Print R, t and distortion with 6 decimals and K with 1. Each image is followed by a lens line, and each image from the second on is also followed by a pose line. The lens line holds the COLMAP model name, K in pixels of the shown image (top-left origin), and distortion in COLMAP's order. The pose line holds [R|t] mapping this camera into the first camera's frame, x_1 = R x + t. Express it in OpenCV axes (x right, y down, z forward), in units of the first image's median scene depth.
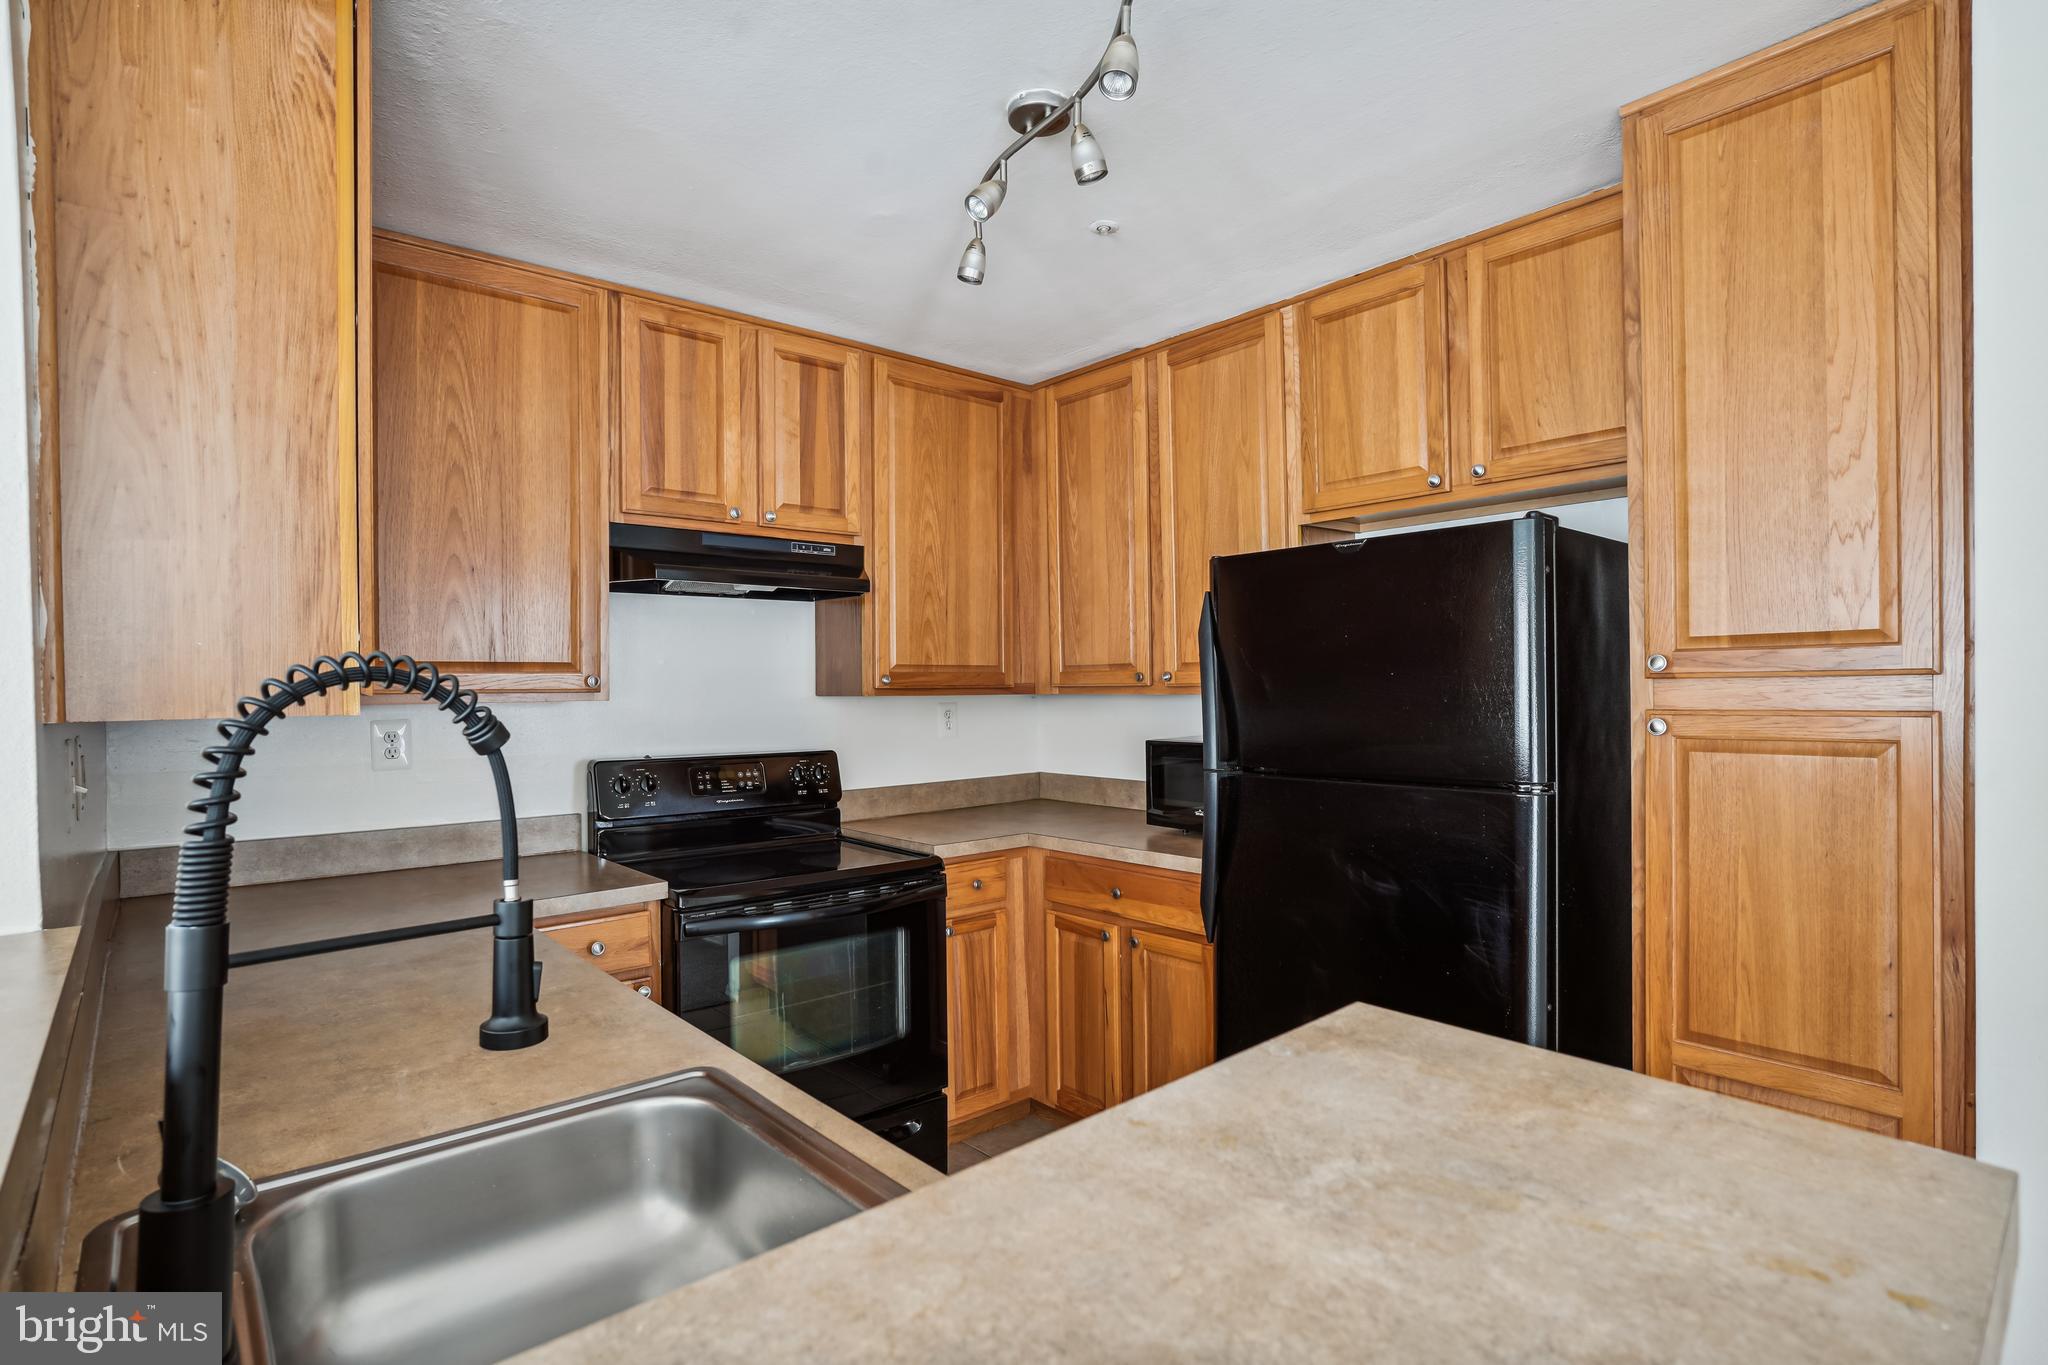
lens RADIAL K [[1020.3, 0, 1024.0], [0, 1020.3, 682.5], [0, 0, 1]] dist [0.000390, -0.000270]
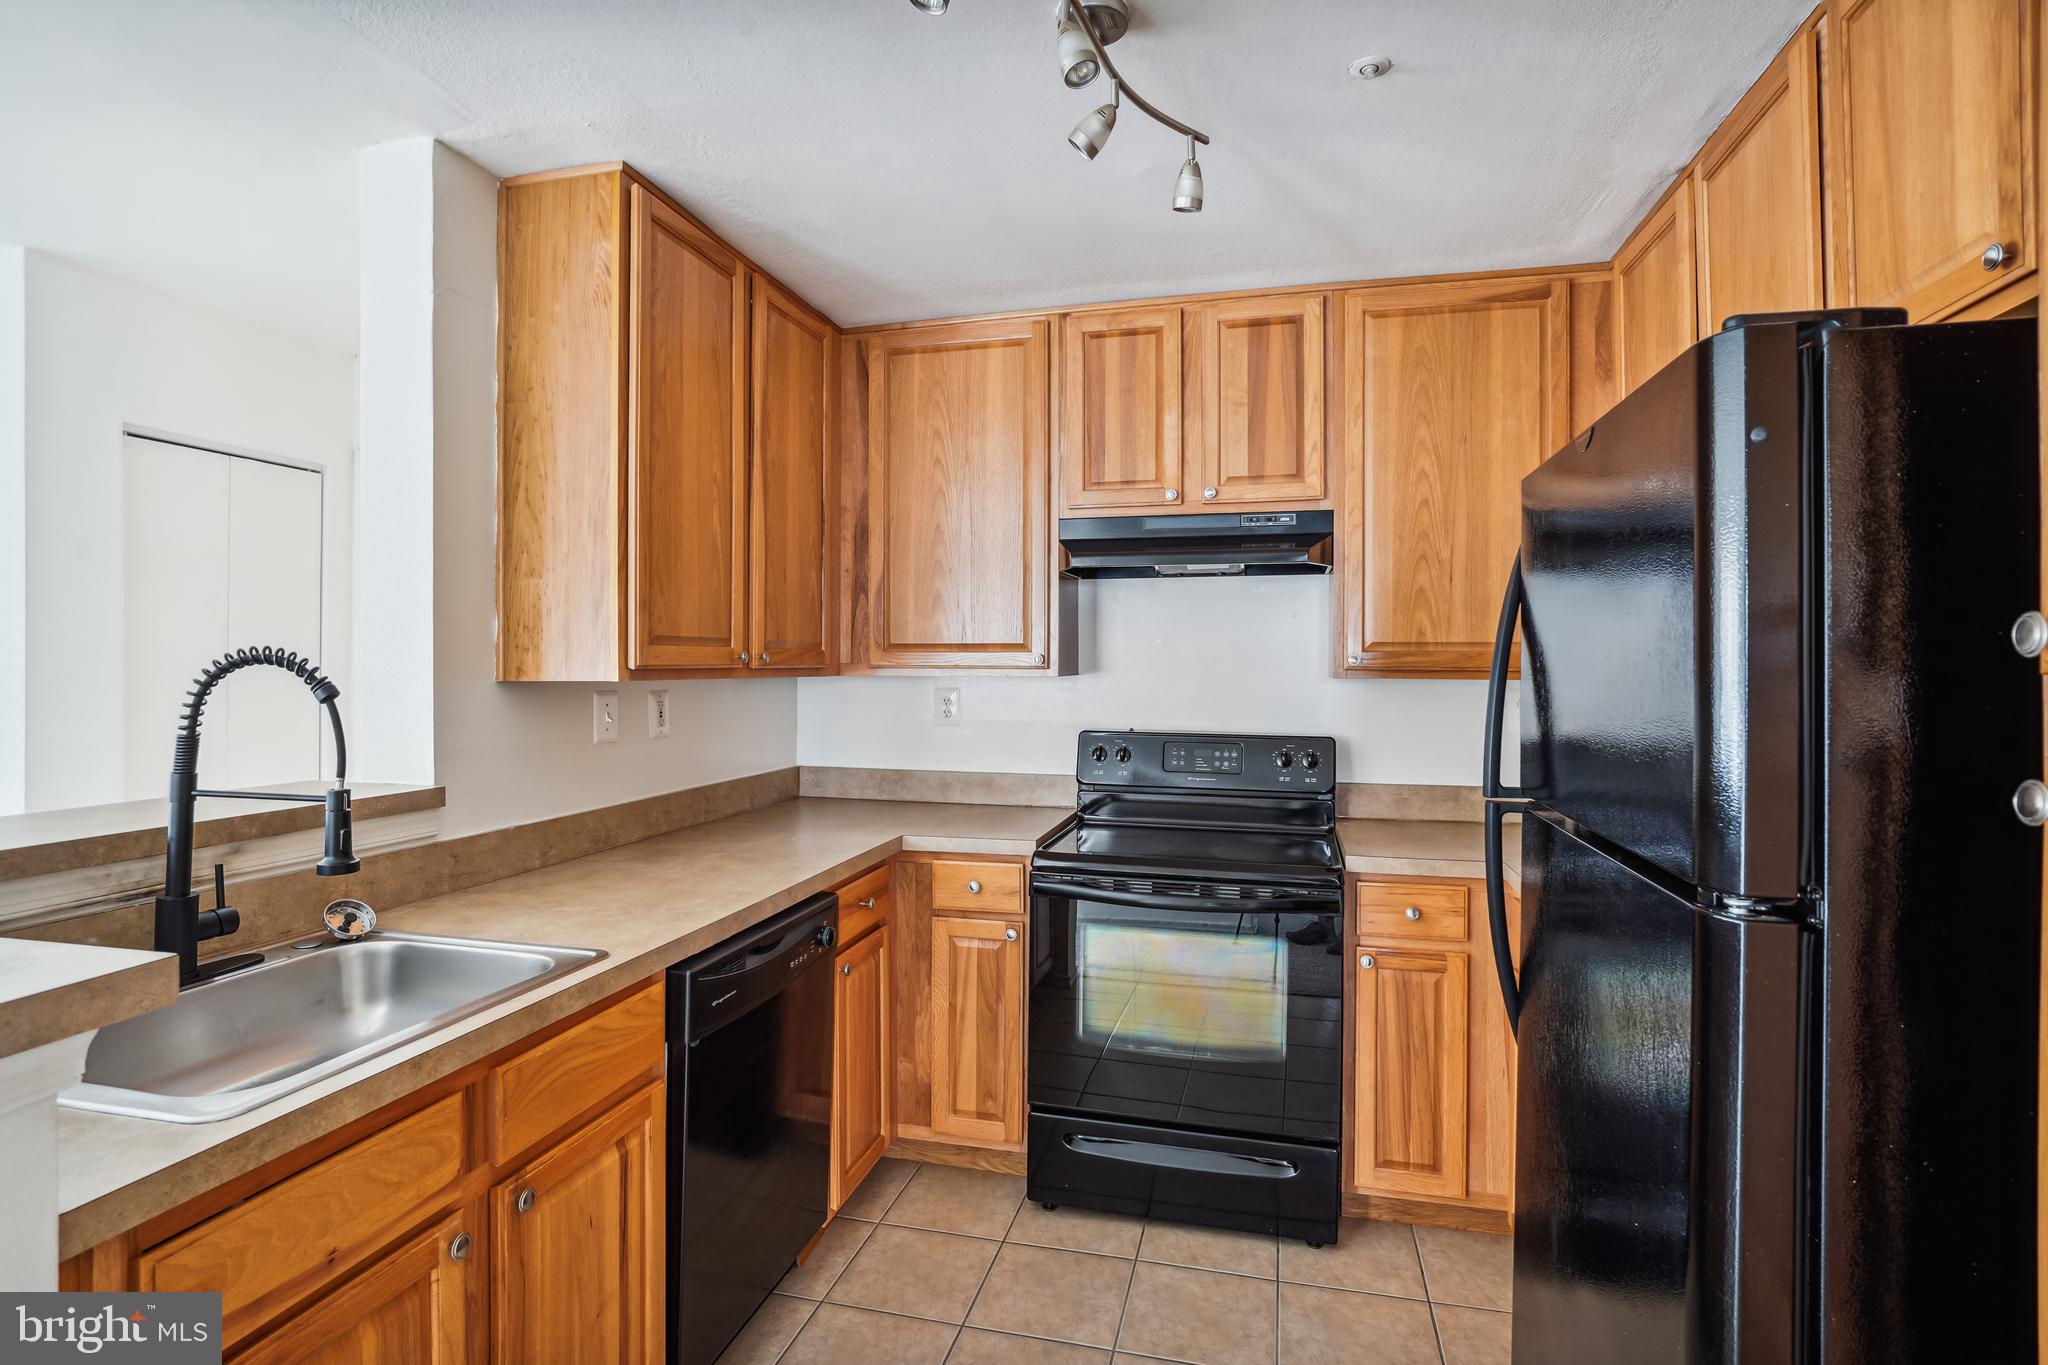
lens RADIAL K [[1010.8, 0, 1038.7], [0, 1010.8, 655.9], [0, 0, 1]] dist [-0.002236, 0.000813]
pose [[0.582285, 0.003611, -0.812977, 0.432866], [-0.005432, 0.999985, 0.000552, -0.005307], [0.812967, 0.004095, 0.582296, 0.290509]]
